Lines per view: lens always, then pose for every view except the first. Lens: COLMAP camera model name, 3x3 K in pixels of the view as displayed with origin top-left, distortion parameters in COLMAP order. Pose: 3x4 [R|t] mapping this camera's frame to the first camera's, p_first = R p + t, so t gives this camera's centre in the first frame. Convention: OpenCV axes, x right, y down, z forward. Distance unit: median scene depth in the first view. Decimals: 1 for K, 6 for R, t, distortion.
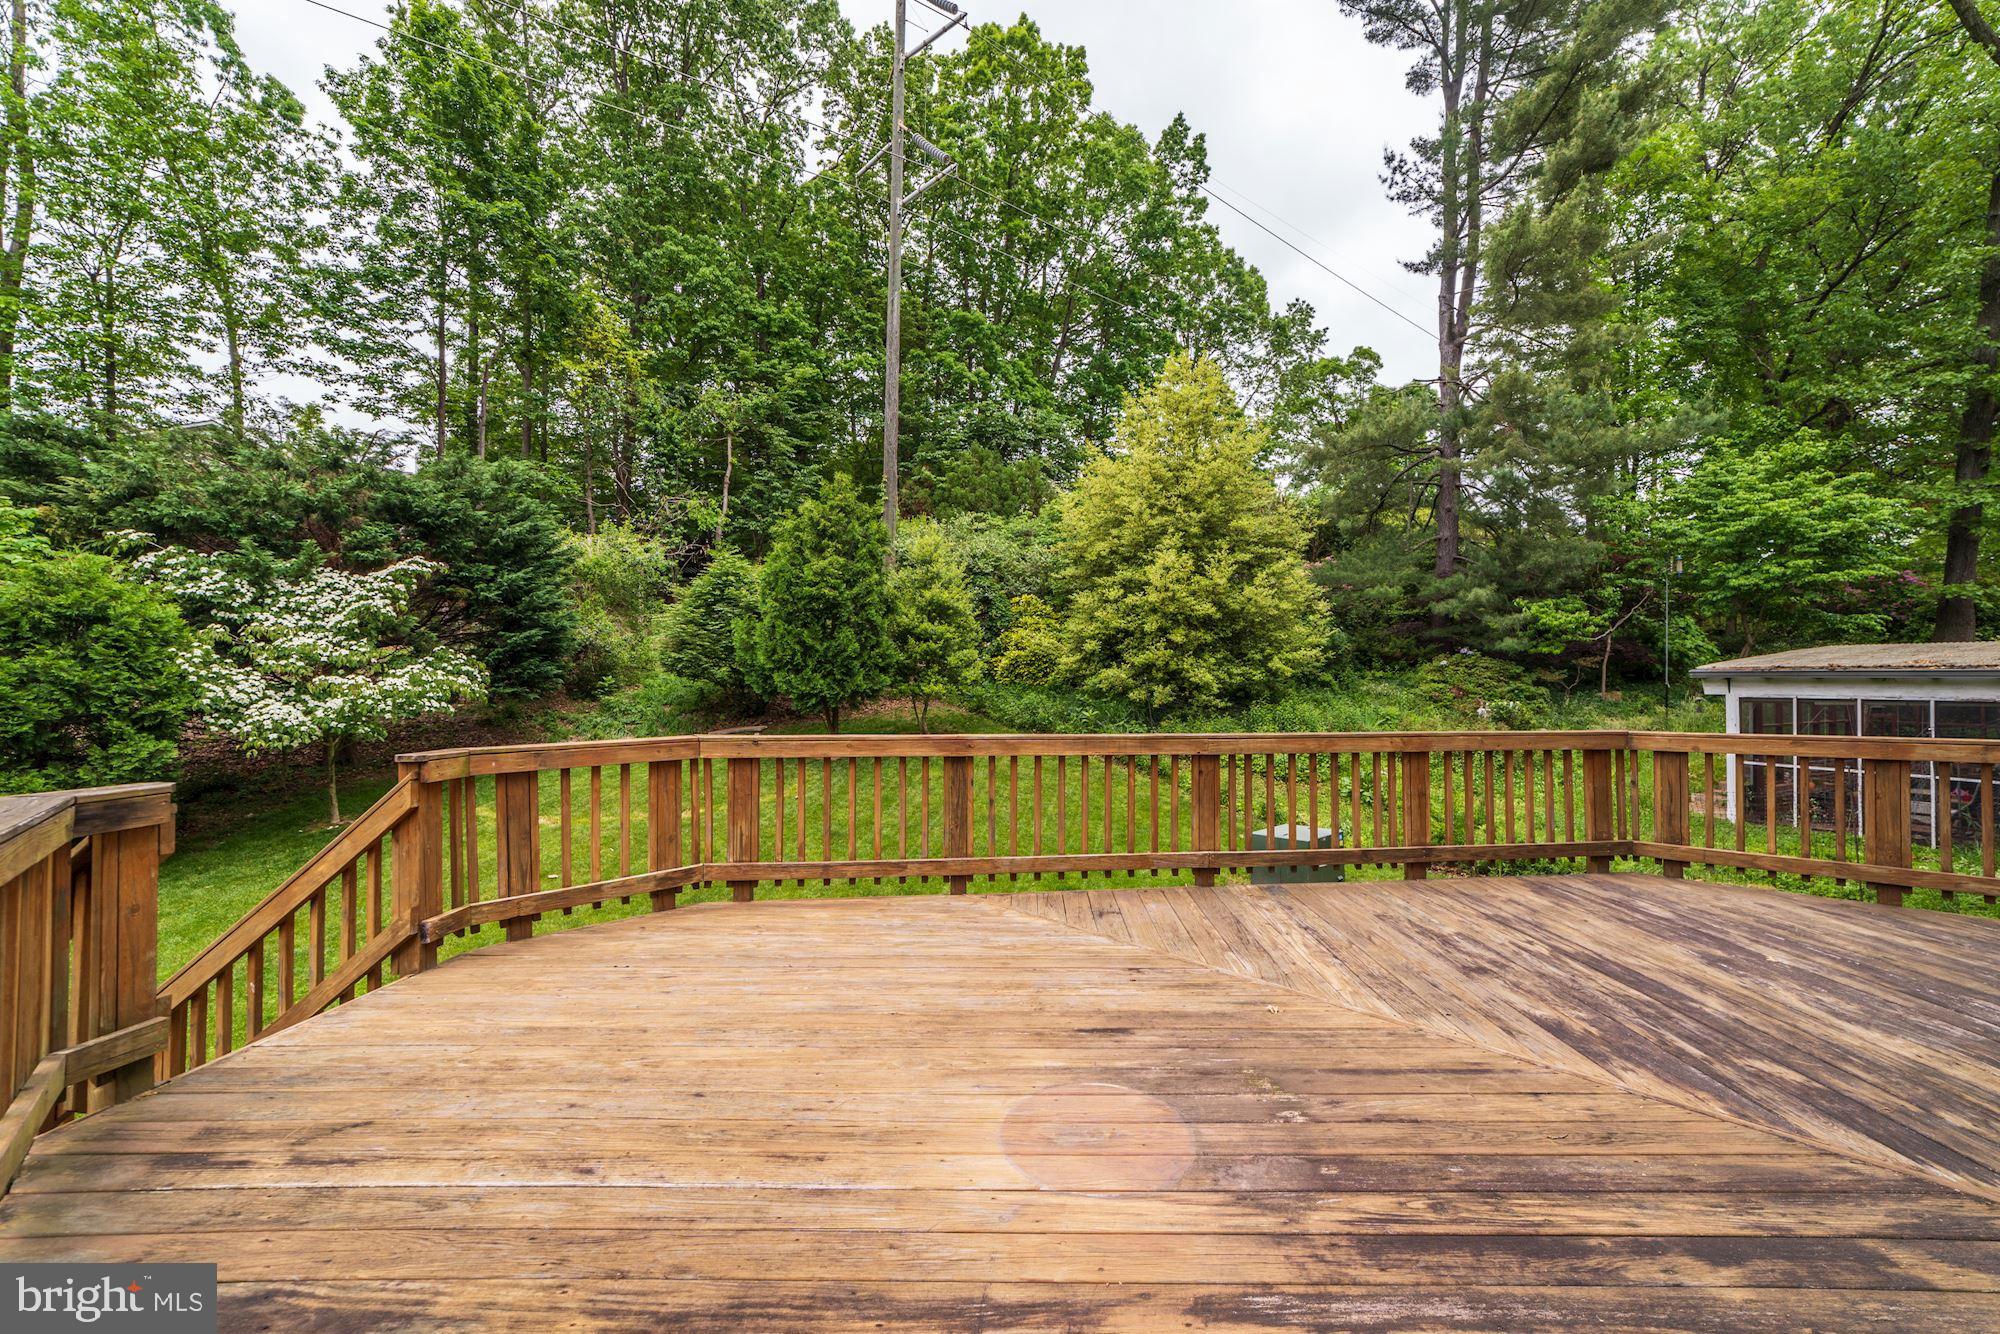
lens RADIAL K [[792.2, 0, 1030.0], [0, 792.2, 667.3], [0, 0, 1]] dist [-0.008327, 0.006015]
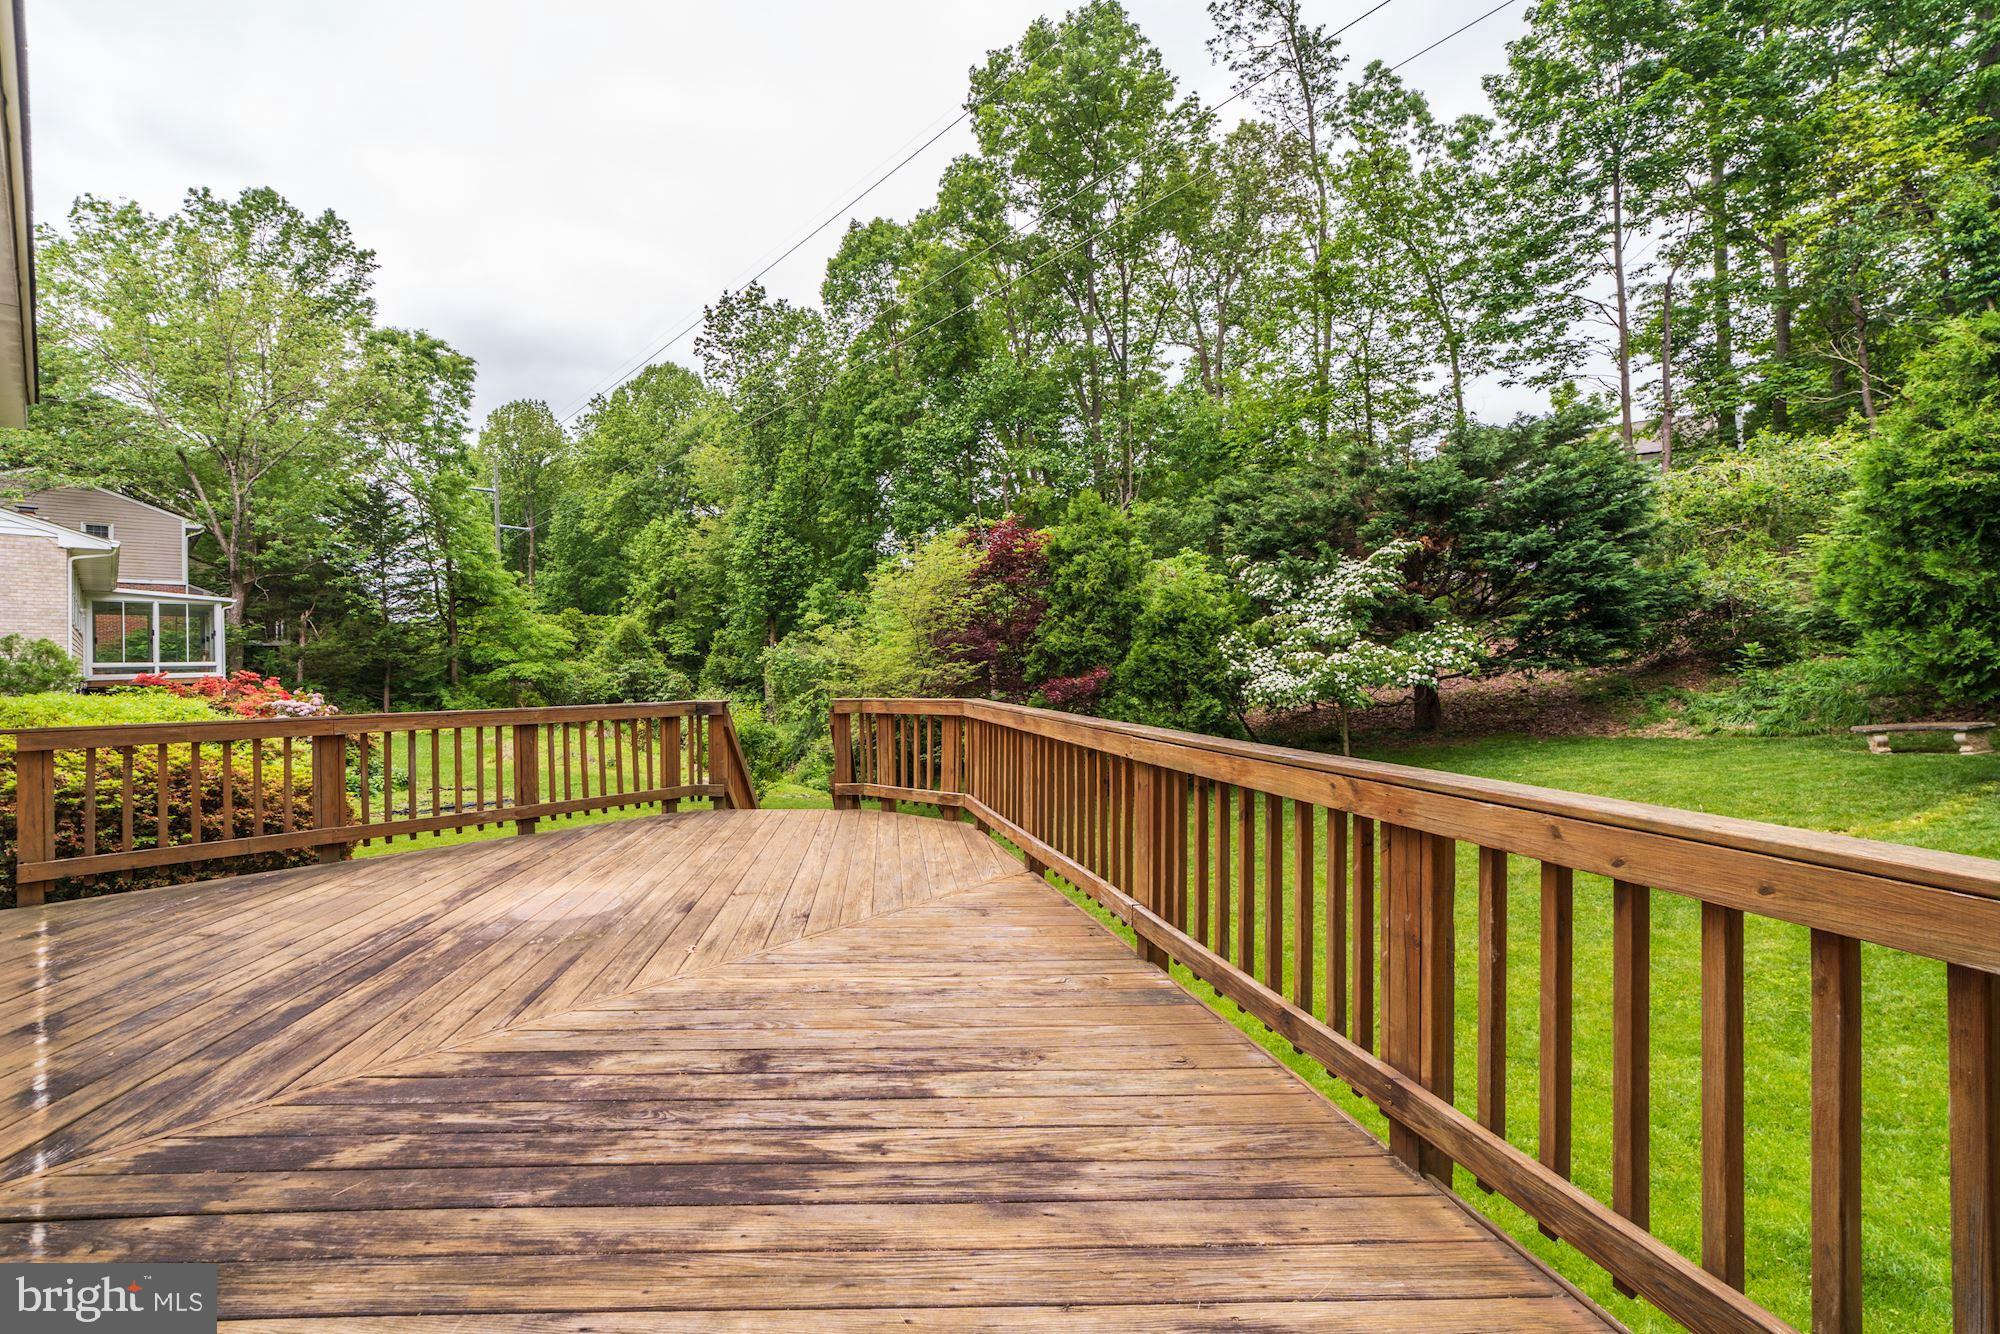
lens RADIAL K [[829.8, 0, 890.7], [0, 829.8, 661.2], [0, 0, 1]] dist [-0.014833, -0.000471]
pose [[0.010692, -0.008387, -0.999908, 0.207269], [0.033775, 0.999397, -0.008021, 0.006772], [0.999372, -0.033686, 0.010968, 0.179802]]
